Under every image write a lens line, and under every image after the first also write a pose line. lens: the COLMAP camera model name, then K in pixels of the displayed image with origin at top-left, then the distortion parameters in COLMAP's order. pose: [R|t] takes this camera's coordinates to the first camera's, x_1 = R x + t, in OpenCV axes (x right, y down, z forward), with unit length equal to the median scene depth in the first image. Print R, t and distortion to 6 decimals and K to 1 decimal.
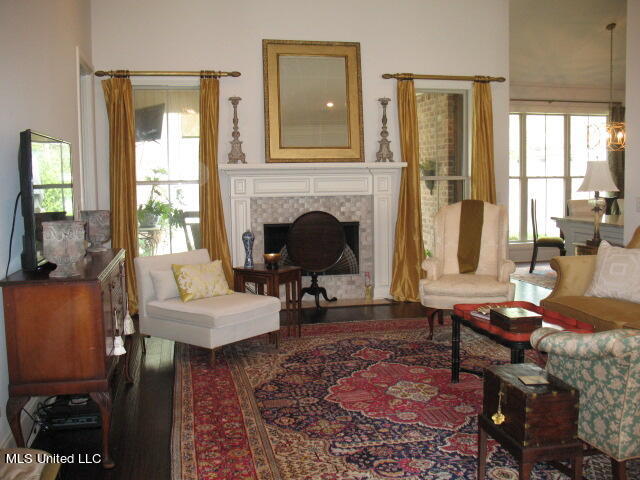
lens RADIAL K [[645.6, 0, 320.7], [0, 645.6, 232.0], [0, 0, 1]] dist [-0.162813, 0.192139]
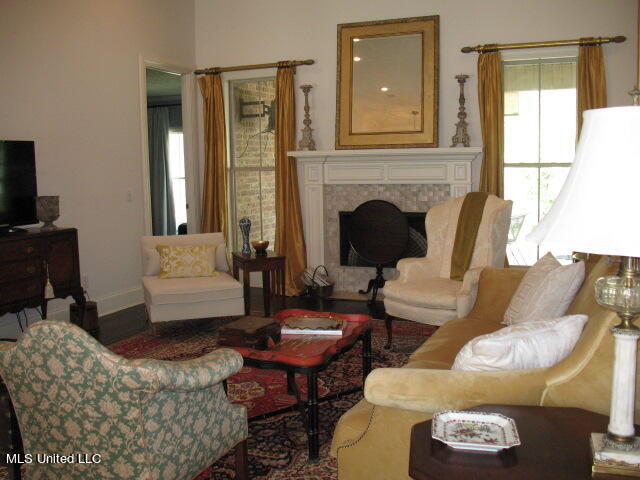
lens RADIAL K [[679.8, 0, 320.0], [0, 679.8, 240.0], [0, 0, 1]] dist [-0.216424, 0.331175]
pose [[0.829699, 0.059976, -0.554980, 0.467241], [-0.037319, 0.997947, 0.052055, -0.021865], [0.556962, -0.022479, 0.830233, 0.119471]]
